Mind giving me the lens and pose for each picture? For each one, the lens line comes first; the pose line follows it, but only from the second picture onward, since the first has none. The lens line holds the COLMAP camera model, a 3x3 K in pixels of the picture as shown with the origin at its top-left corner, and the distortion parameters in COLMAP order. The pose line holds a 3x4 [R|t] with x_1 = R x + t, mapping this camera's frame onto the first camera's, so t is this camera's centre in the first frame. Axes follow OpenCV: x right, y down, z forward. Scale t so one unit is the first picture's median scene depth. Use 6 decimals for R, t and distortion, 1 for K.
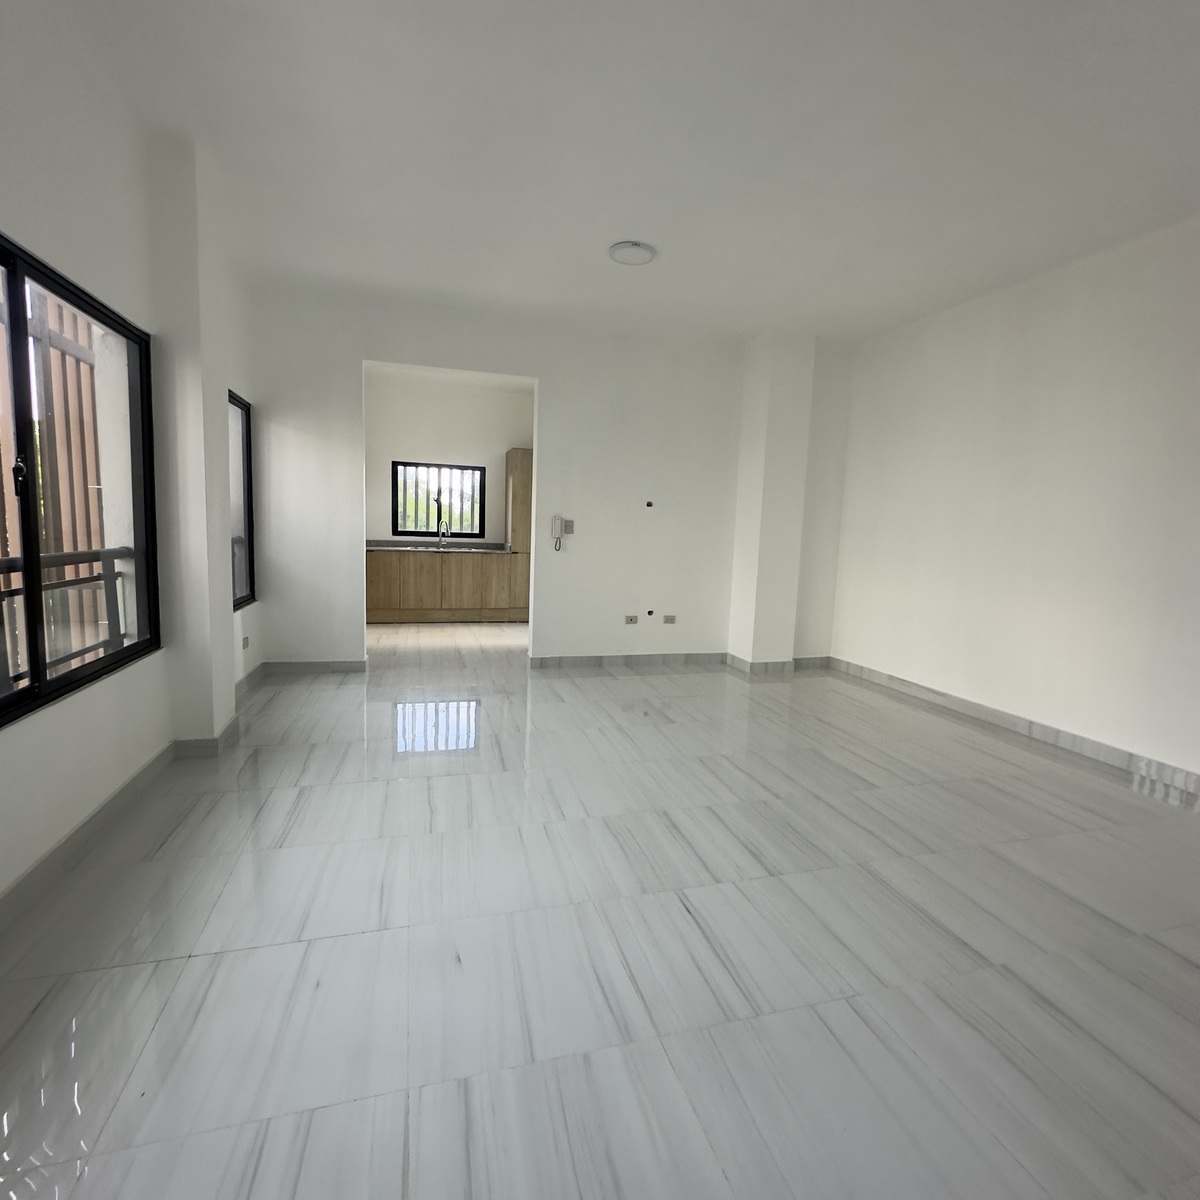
lens RADIAL K [[640.4, 0, 600.0], [0, 640.4, 600.0], [0, 0, 1]] dist [0.005710, 0.002136]
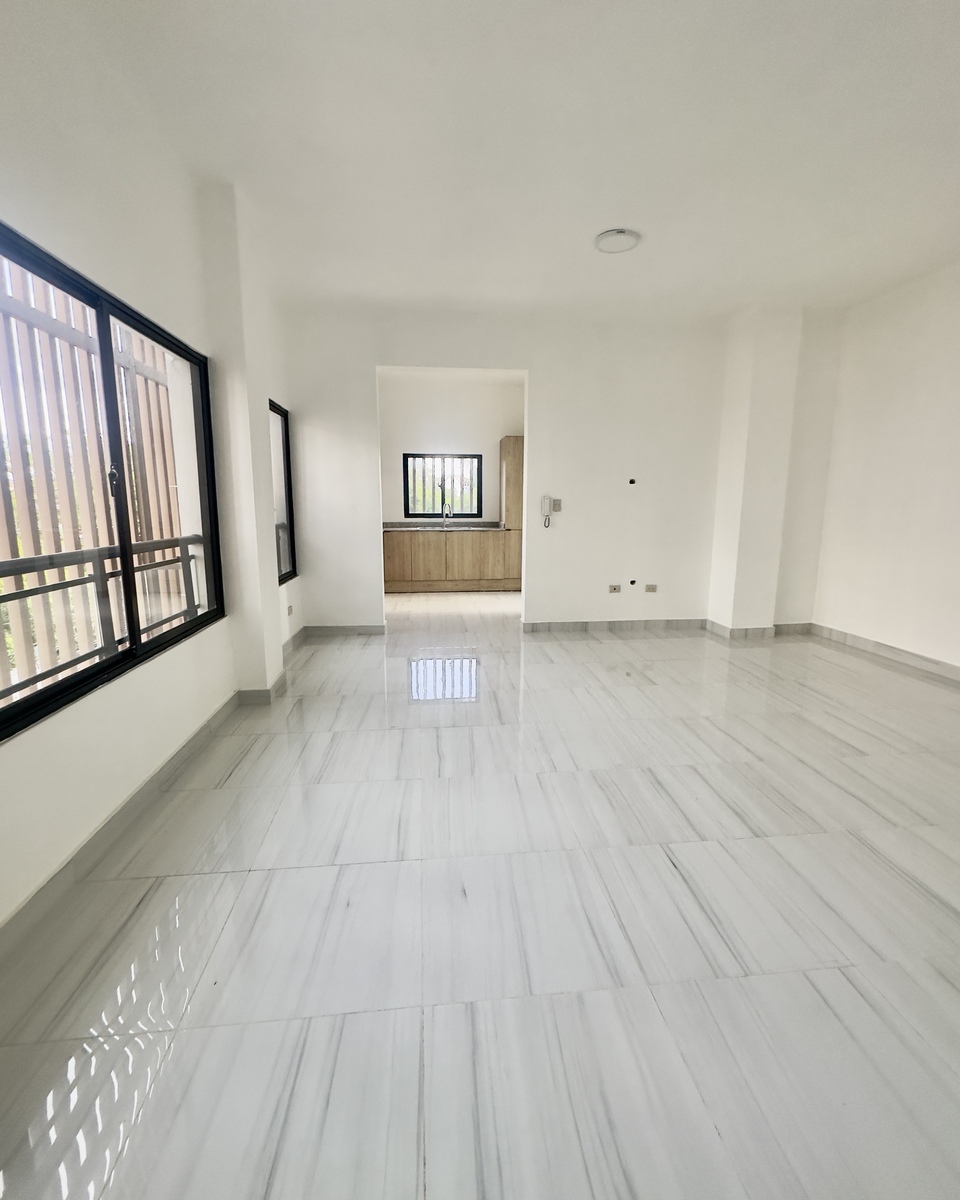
lens RADIAL K [[559.0, 0, 480.0], [0, 559.0, 600.0], [0, 0, 1]] dist [-0.001592, -0.000223]
pose [[0.983214, -0.002919, -0.182435, -0.003658], [0.012692, 0.998544, 0.052426, -0.003434], [0.182016, -0.053861, 0.981819, 0.020777]]
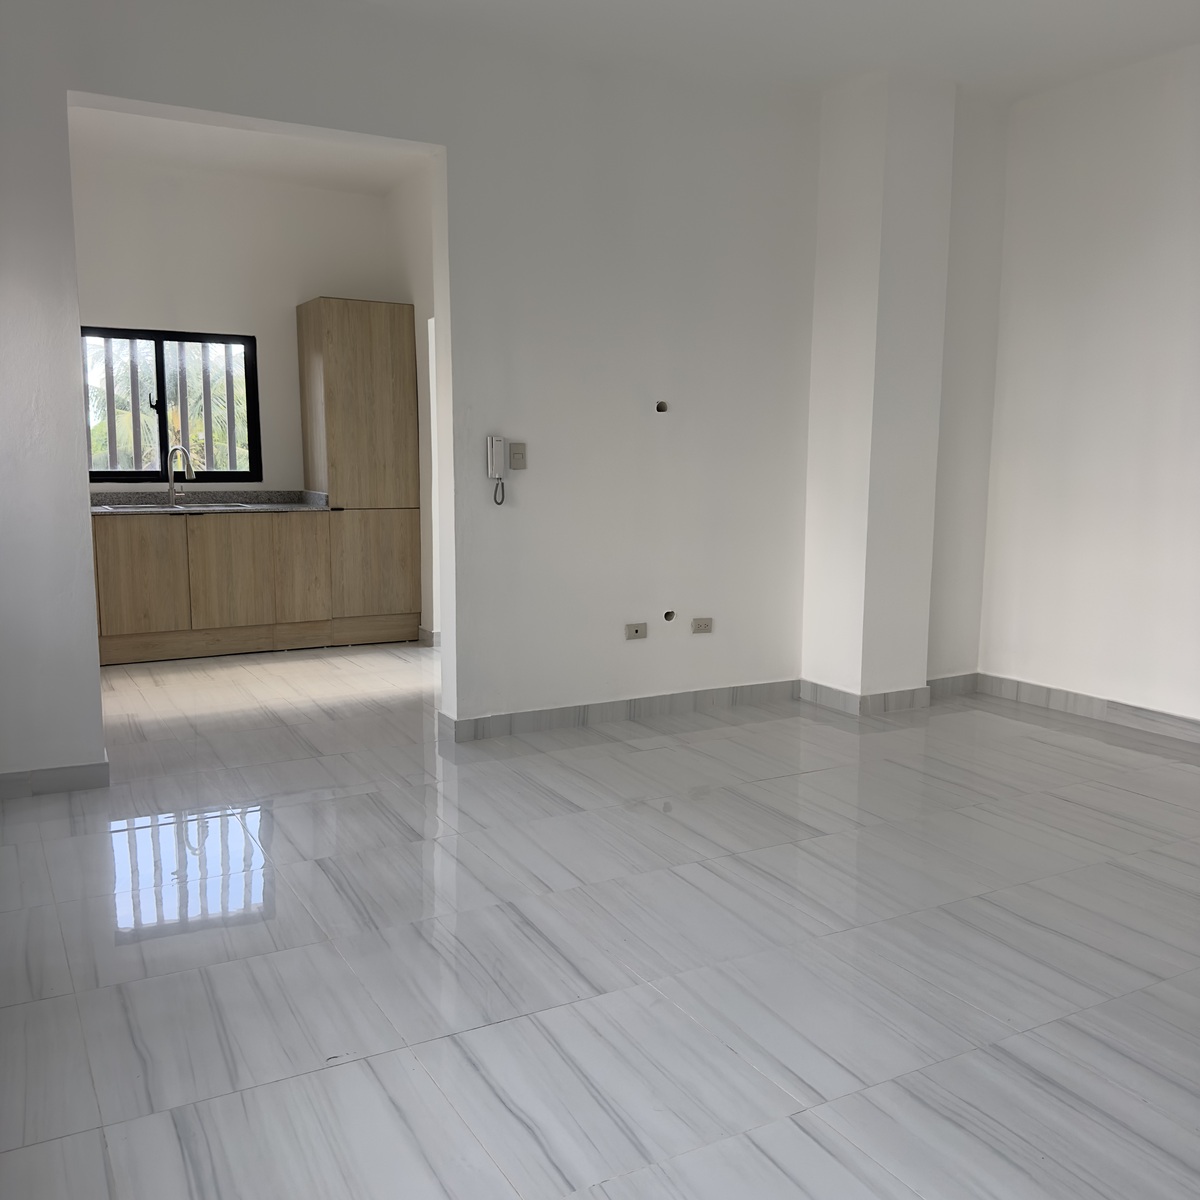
lens RADIAL K [[1117.7, 0, 626.6], [0, 1117.7, 618.3], [0, 0, 1]] dist [0.115895, -0.216599]
pose [[0.971760, -0.063158, 0.227364, -0.180929], [0.054557, 0.997544, 0.043923, -0.022162], [-0.229579, -0.030279, 0.972819, 0.130111]]
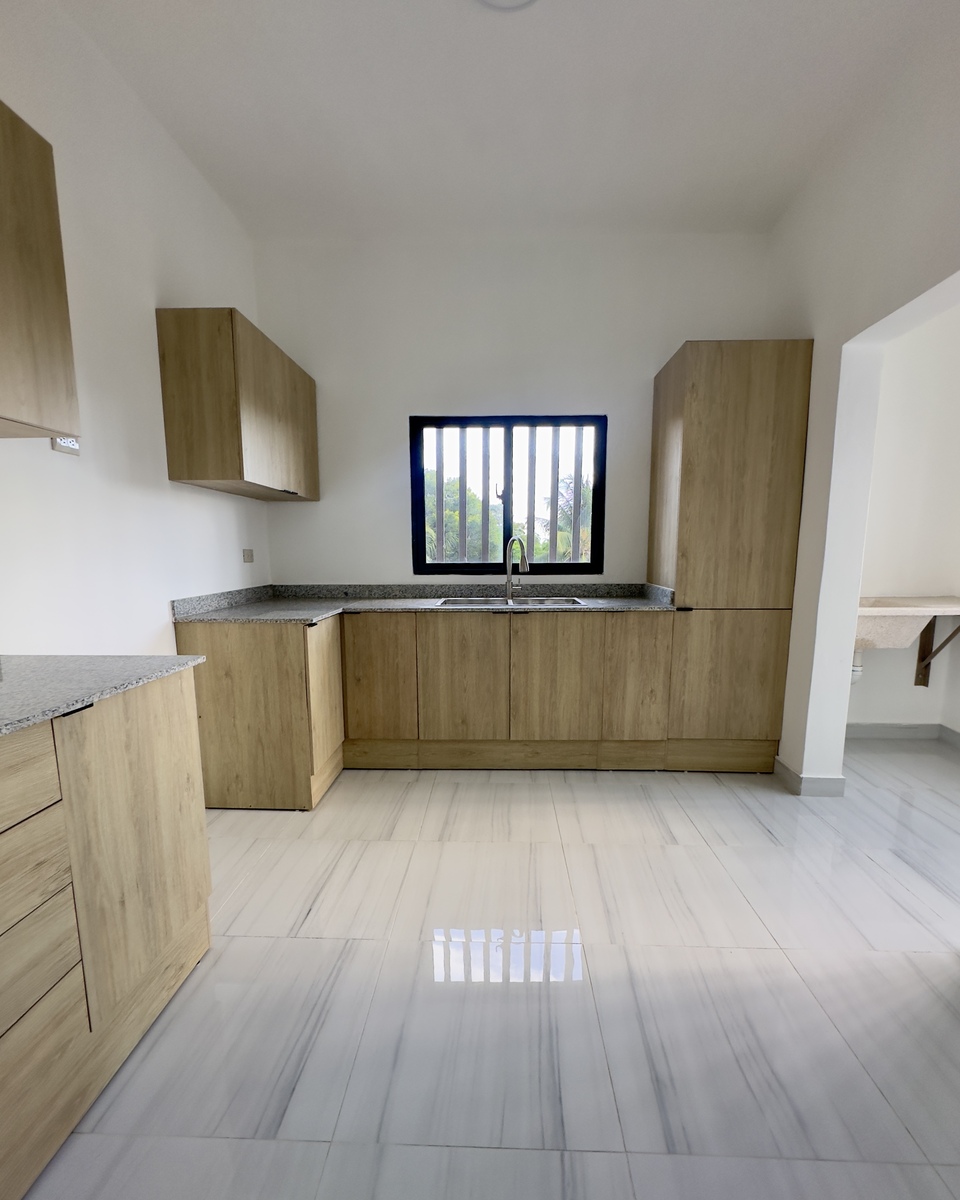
lens RADIAL K [[566.6, 0, 482.6], [0, 566.6, 641.6], [0, 0, 1]] dist [-0.001809, -0.000060]
pose [[0.948115, 0.010673, -0.317748, -0.213737], [0.001661, 0.999256, 0.038519, -0.102487], [0.317923, -0.037048, 0.947392, 0.945035]]
